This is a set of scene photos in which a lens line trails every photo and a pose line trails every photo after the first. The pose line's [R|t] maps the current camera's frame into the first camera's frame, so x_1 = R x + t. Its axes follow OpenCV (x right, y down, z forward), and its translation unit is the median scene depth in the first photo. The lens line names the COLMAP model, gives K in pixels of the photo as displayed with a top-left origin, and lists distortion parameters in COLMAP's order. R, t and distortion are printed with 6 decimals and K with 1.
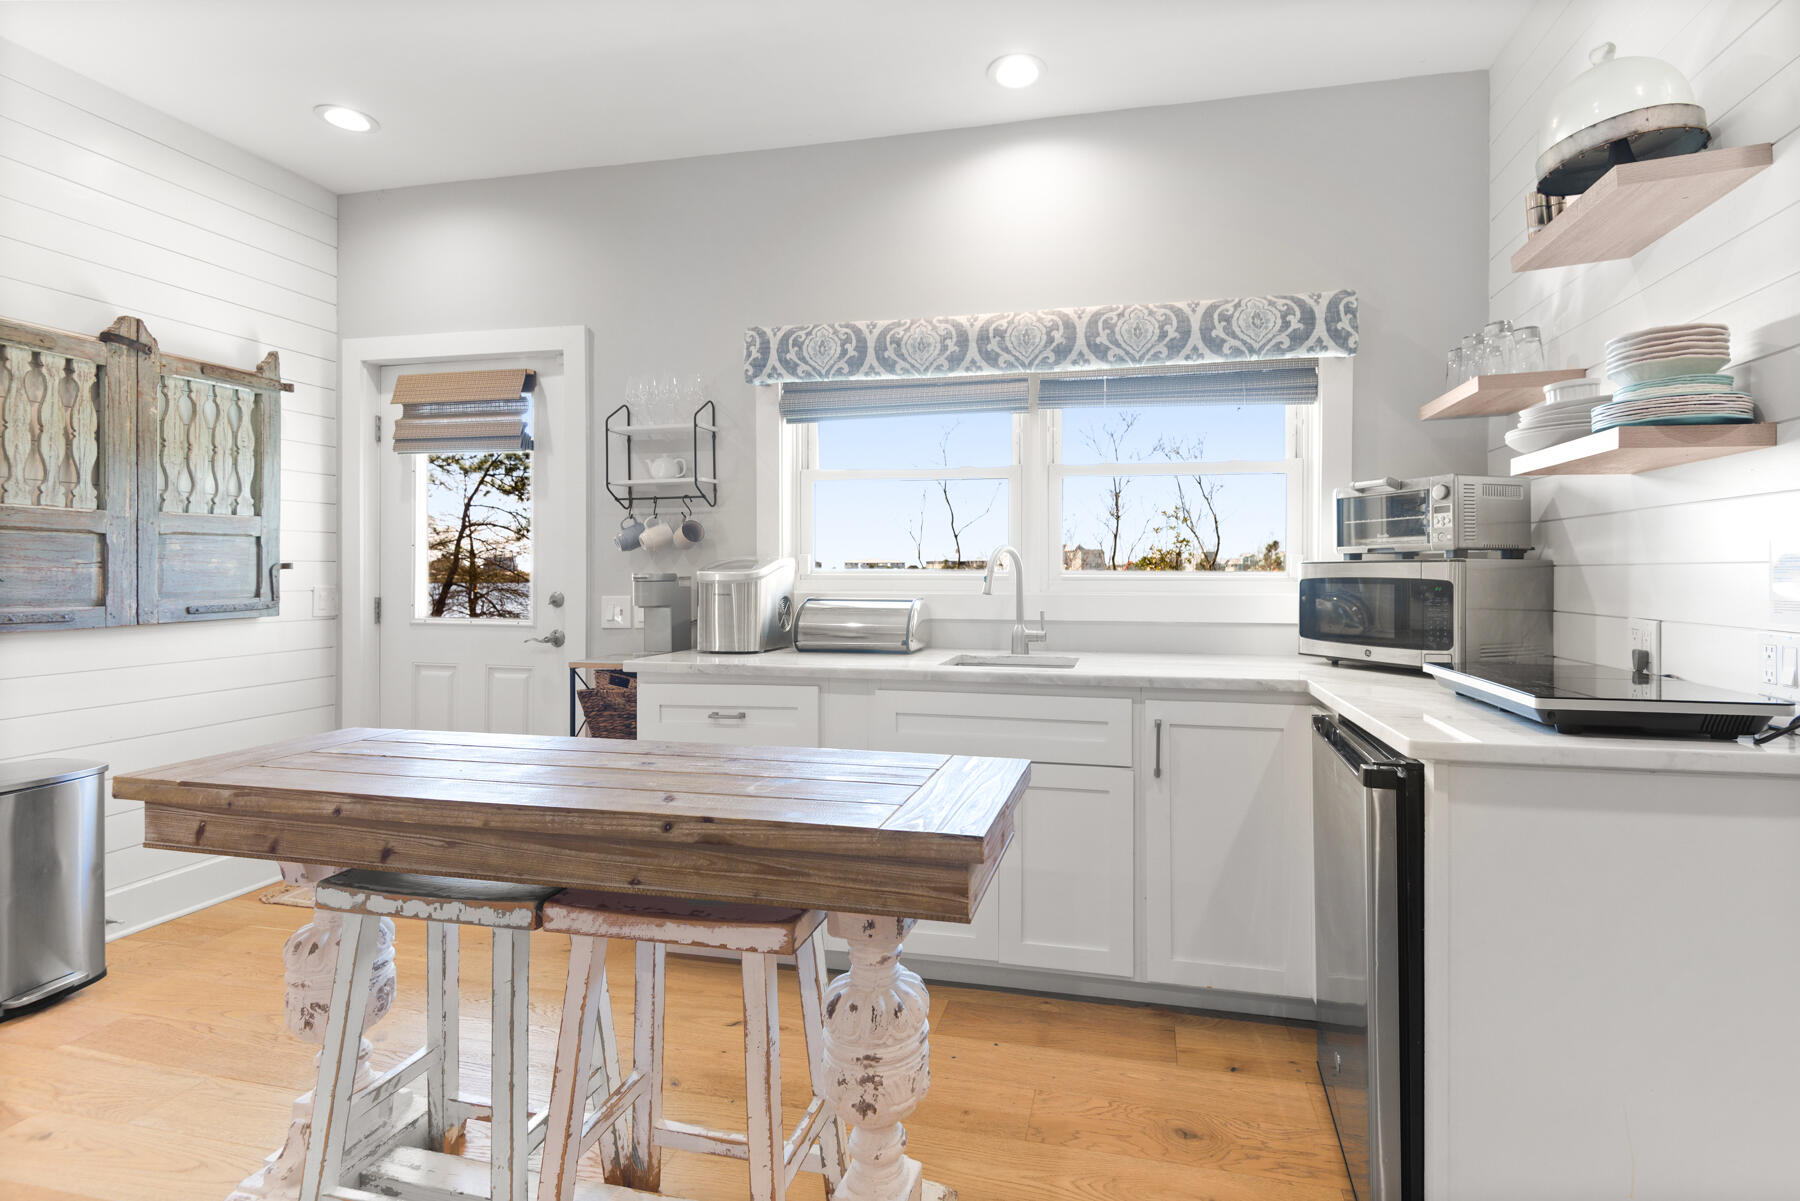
lens RADIAL K [[830.7, 0, 926.6], [0, 830.7, 549.9], [0, 0, 1]] dist [0.016069, -0.007770]
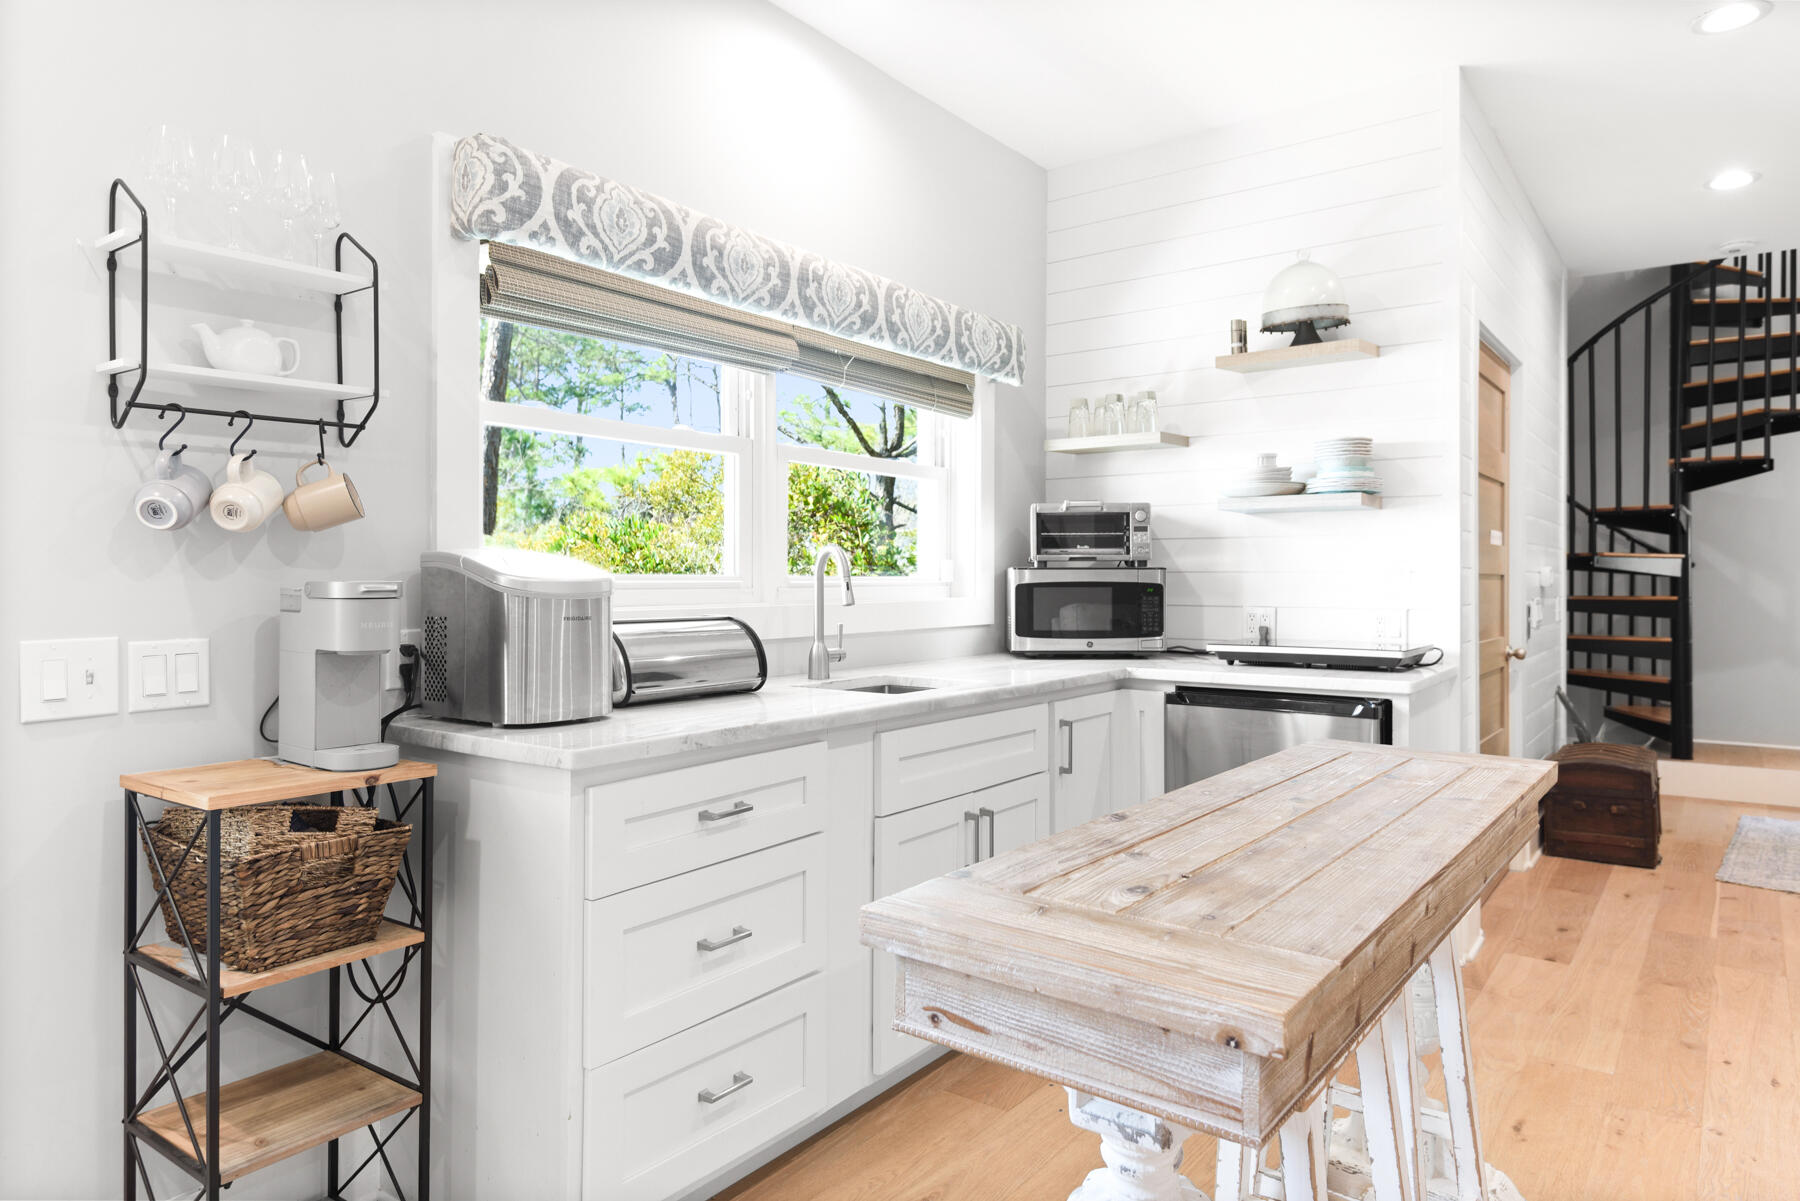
lens RADIAL K [[1074.3, 0, 1019.0], [0, 1074.3, 548.7], [0, 0, 1]] dist [0.001890, 0.000387]
pose [[0.358886, 0.021555, 0.933133, -0.753401], [-0.026679, 0.999562, -0.012829, 0.006308], [-0.933000, -0.020291, 0.359303, 0.418932]]
